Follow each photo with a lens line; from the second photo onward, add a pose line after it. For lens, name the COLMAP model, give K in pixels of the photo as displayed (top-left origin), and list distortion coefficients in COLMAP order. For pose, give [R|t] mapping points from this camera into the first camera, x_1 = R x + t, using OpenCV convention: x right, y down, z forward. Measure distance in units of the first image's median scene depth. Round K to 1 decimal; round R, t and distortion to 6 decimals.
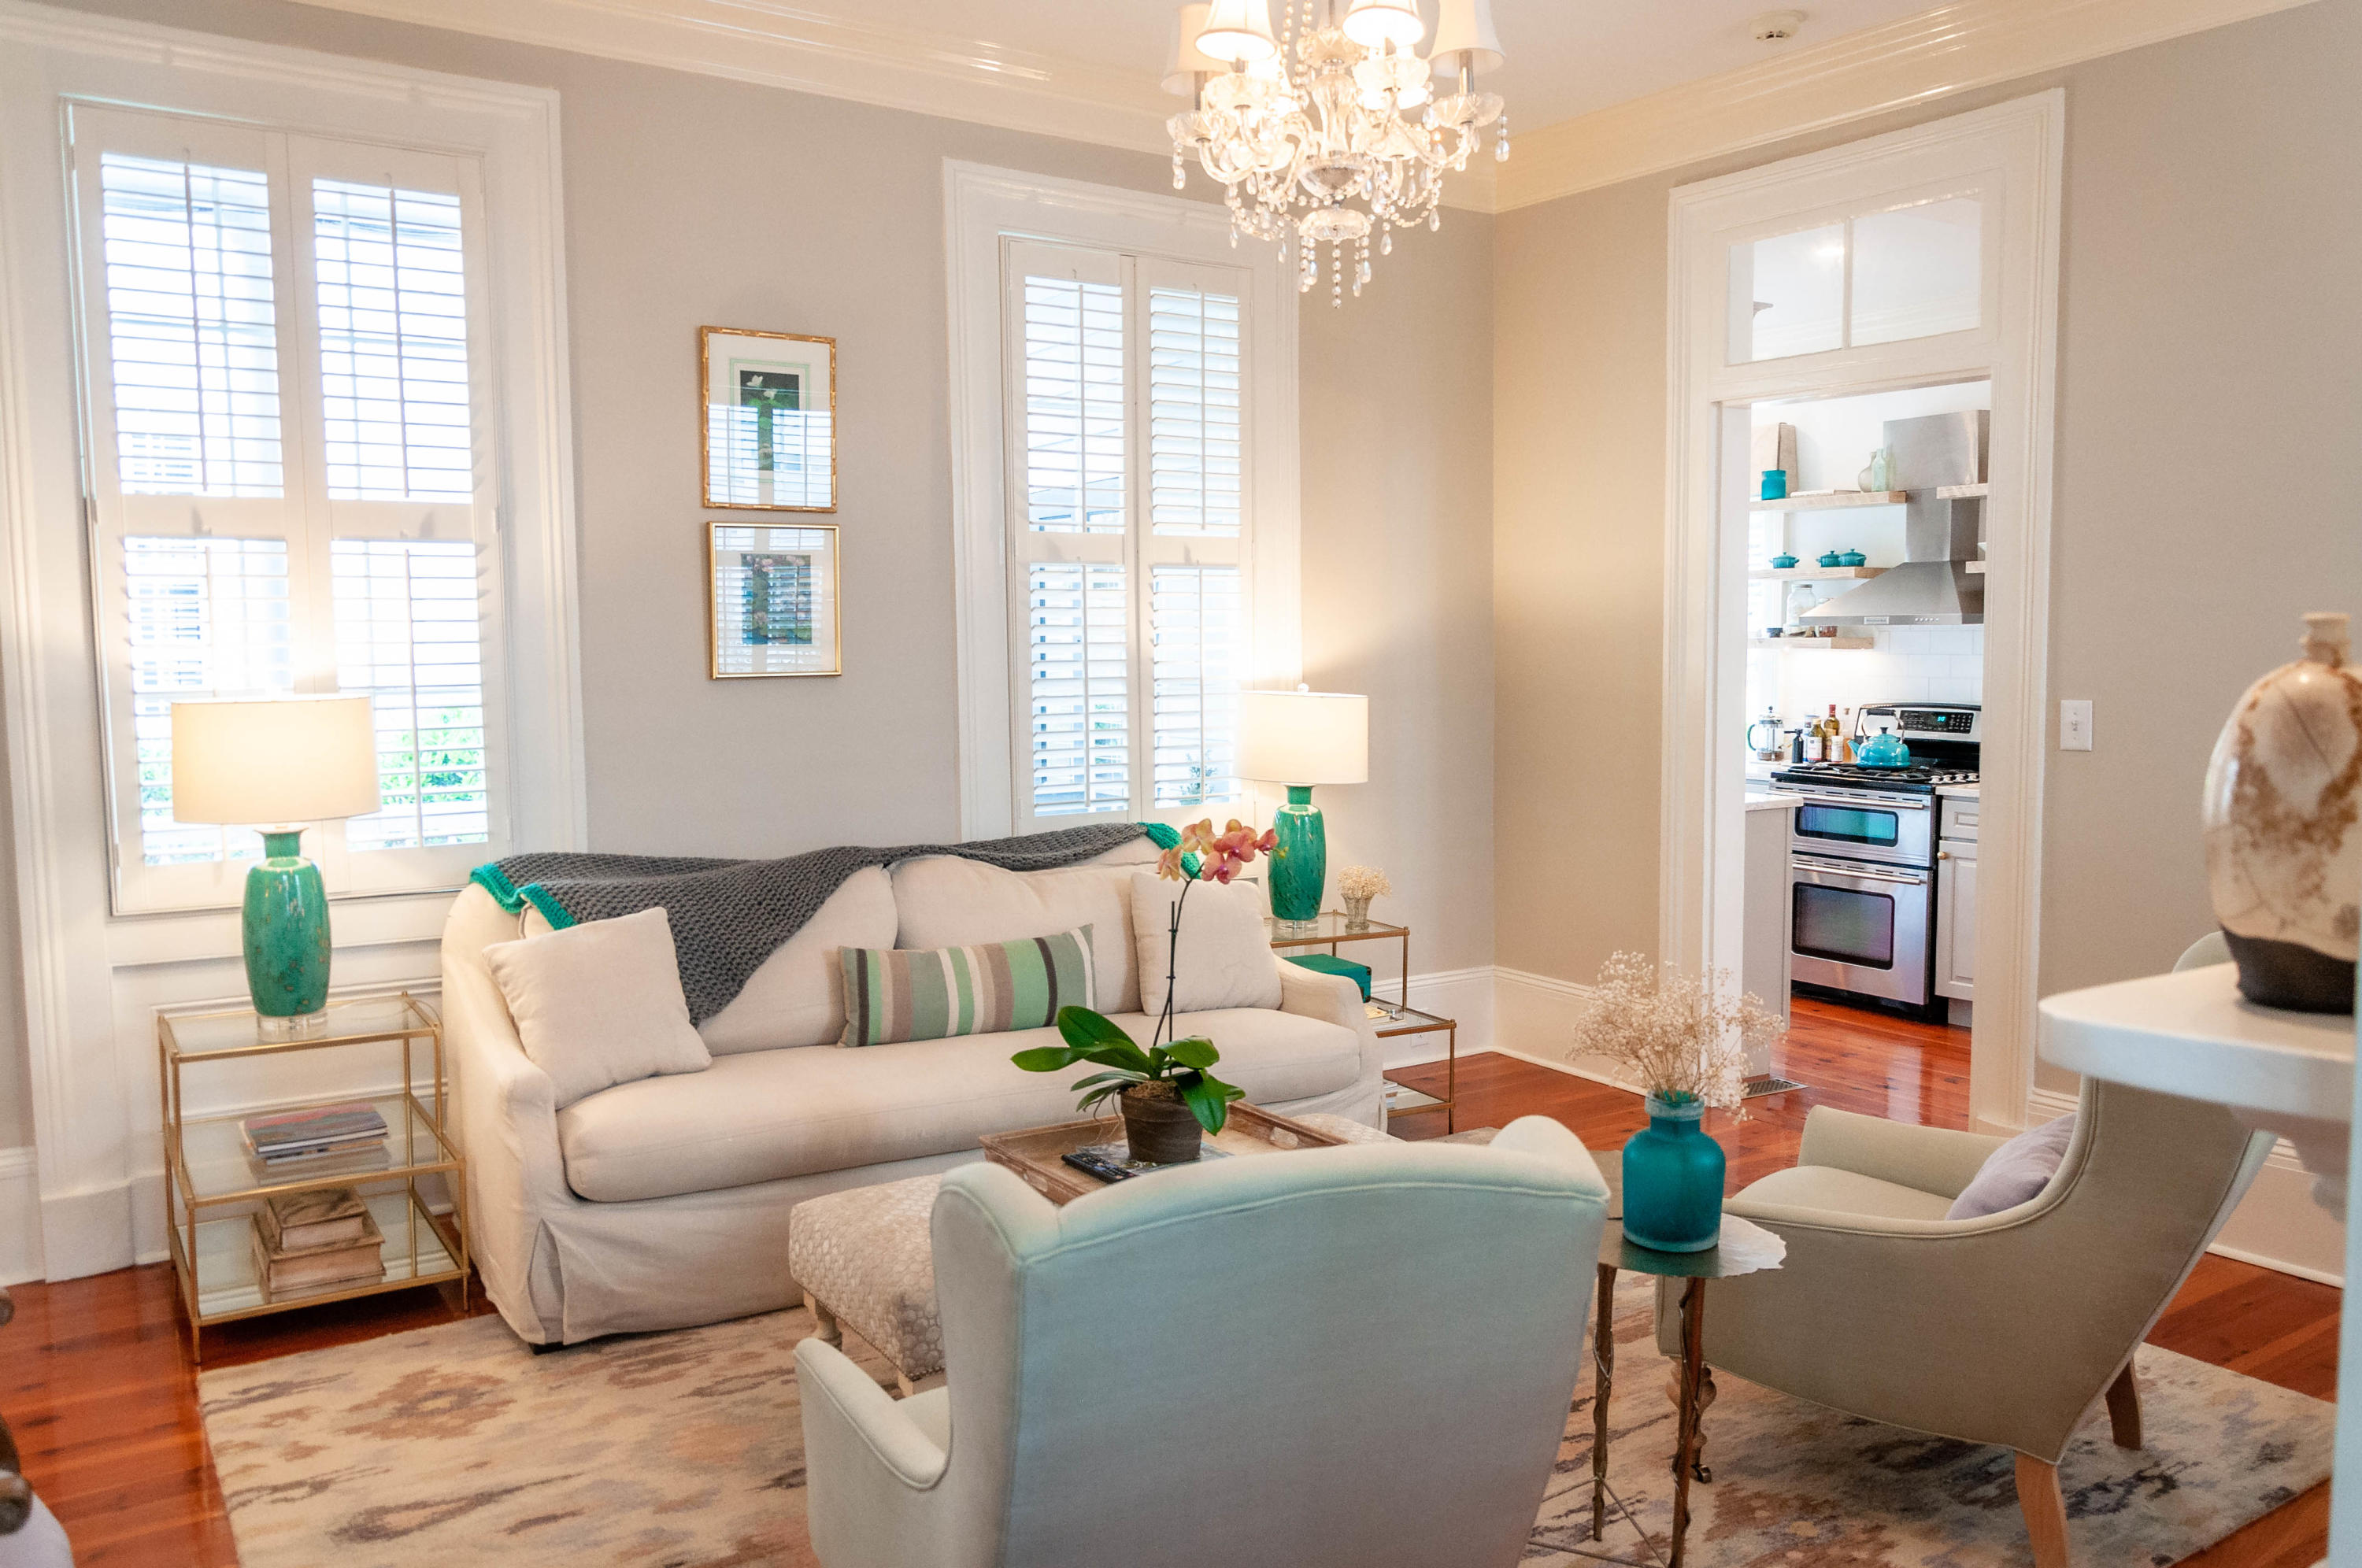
lens RADIAL K [[1794.2, 0, 1192.2], [0, 1794.2, 795.7], [0, 0, 1]] dist [-0.010425, 0.007181]
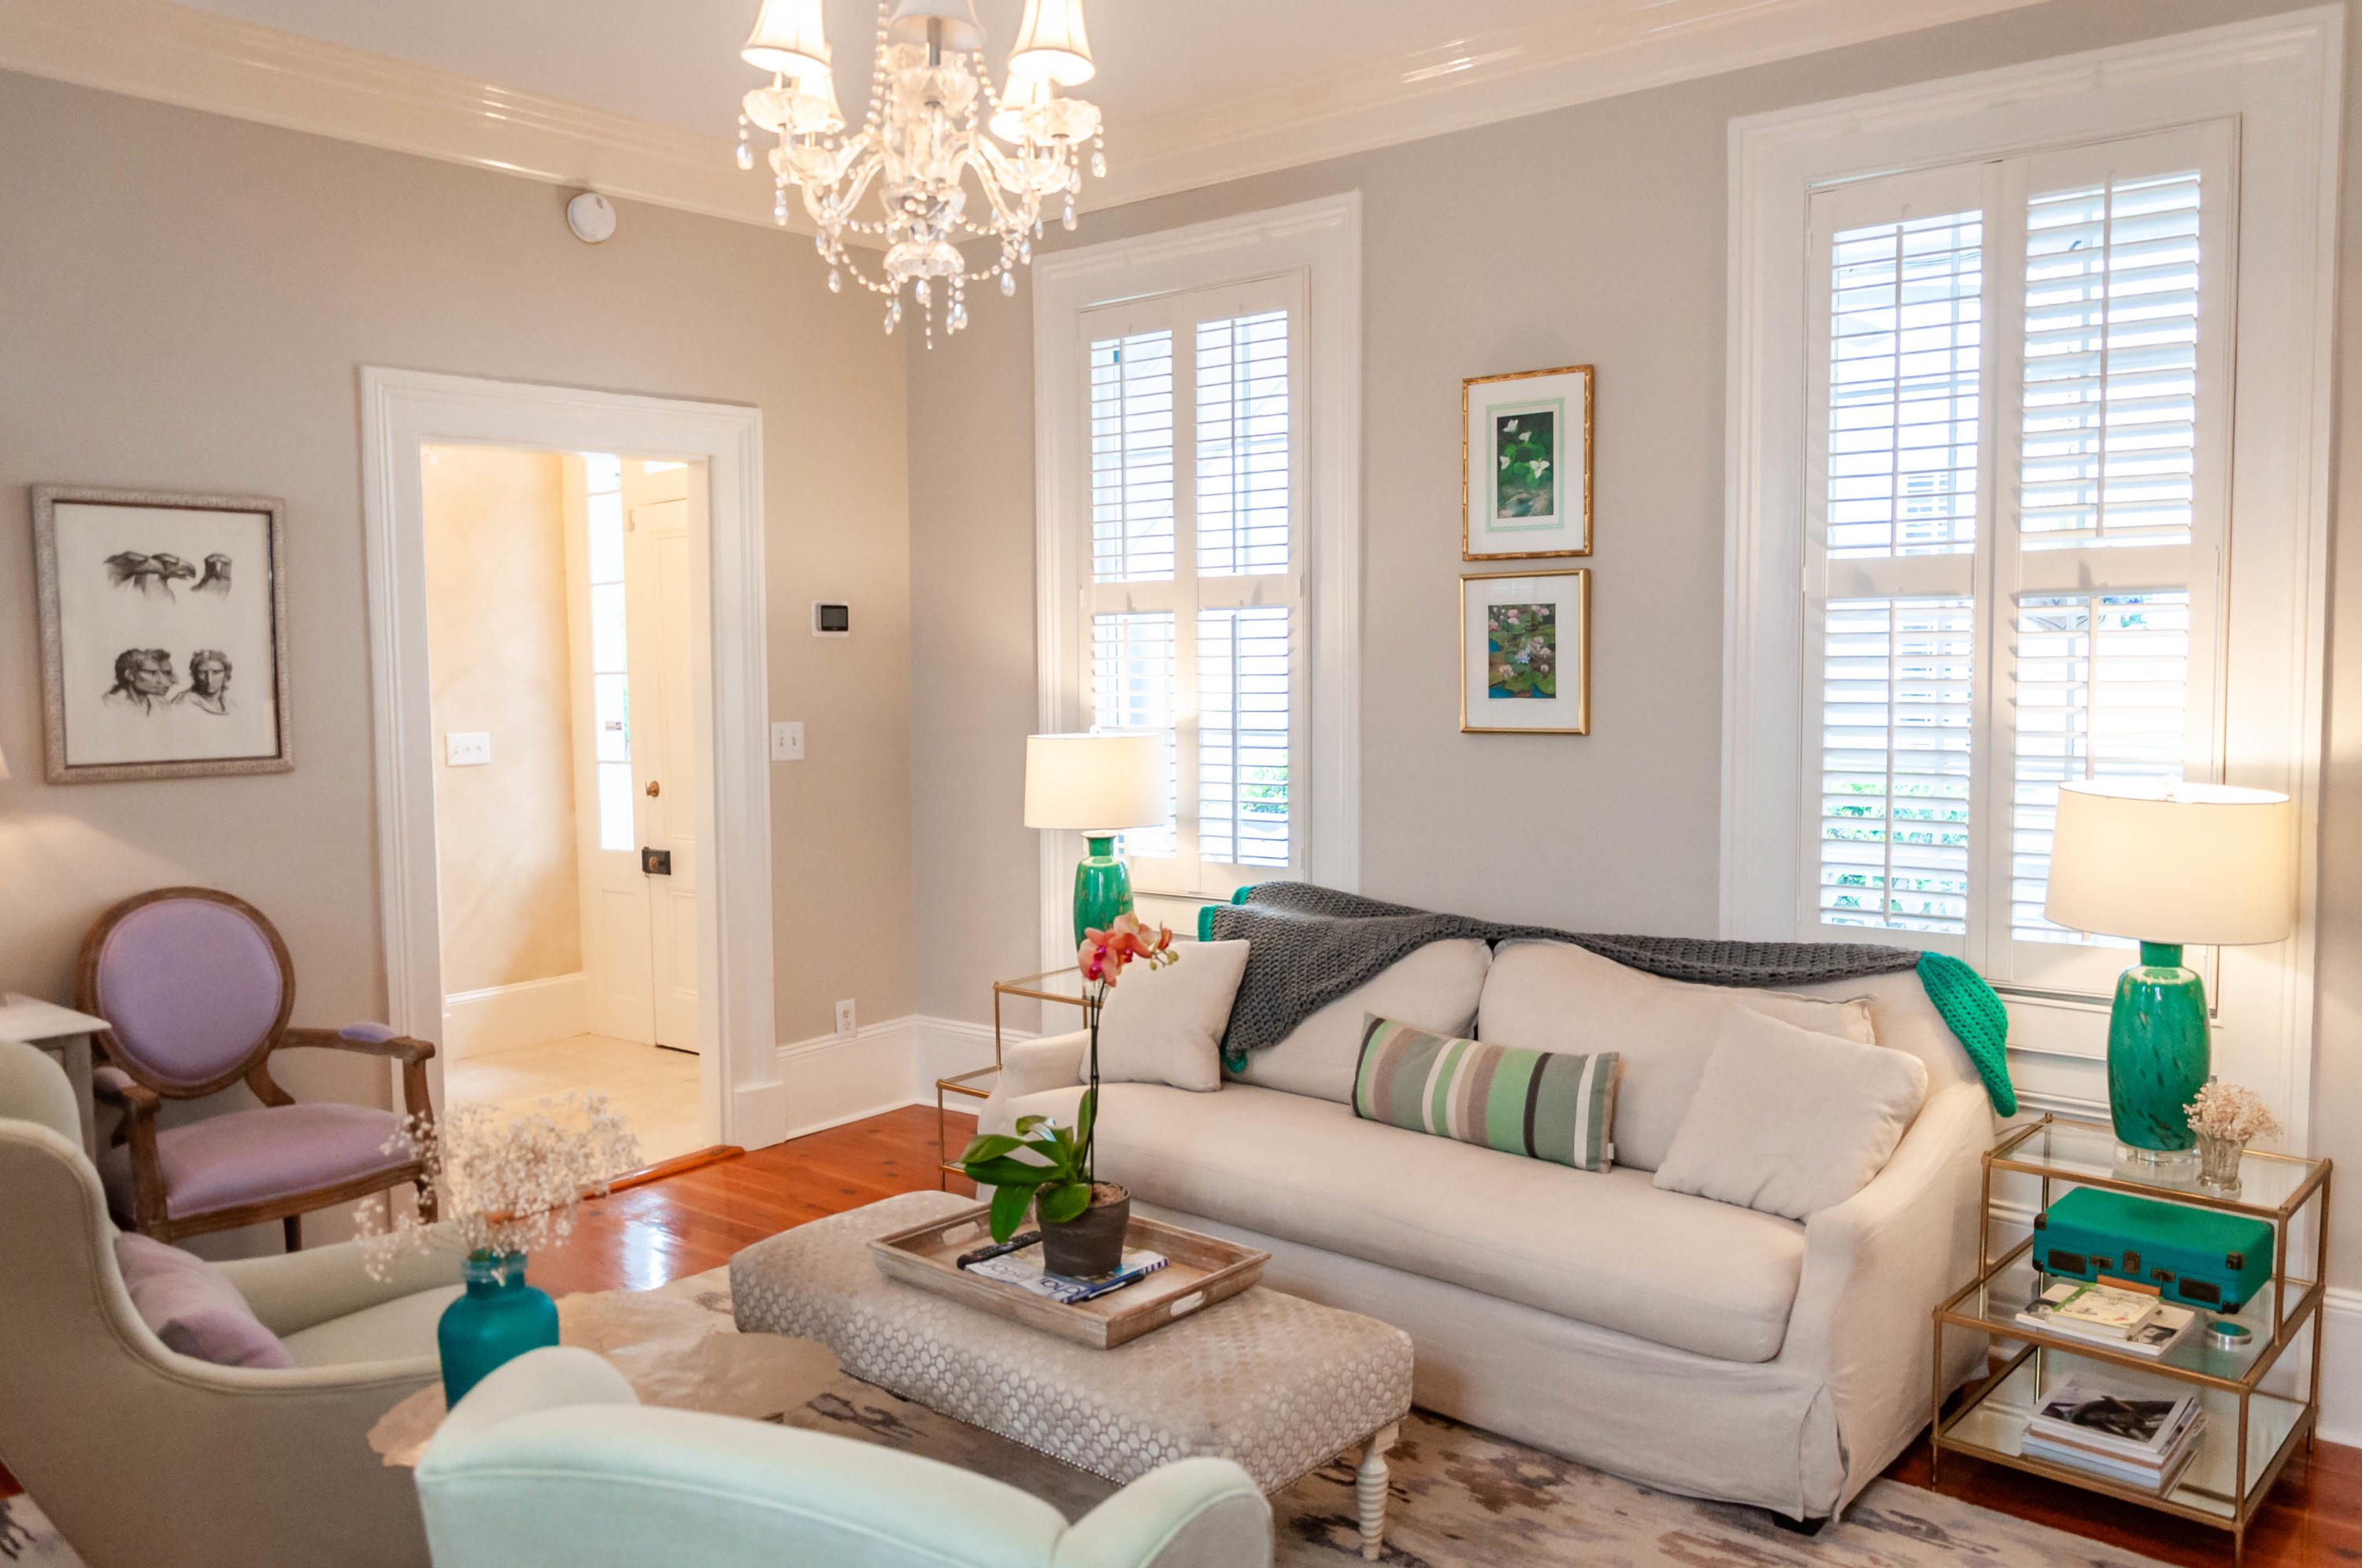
lens RADIAL K [[1794.2, 0, 1192.2], [0, 1794.2, 795.7], [0, 0, 1]] dist [-0.010425, 0.007181]
pose [[0.277227, 0.073733, -0.957971, 0.684449], [-0.078904, 0.995430, 0.053782, -0.076033], [0.957559, 0.060678, 0.281778, 0.610267]]
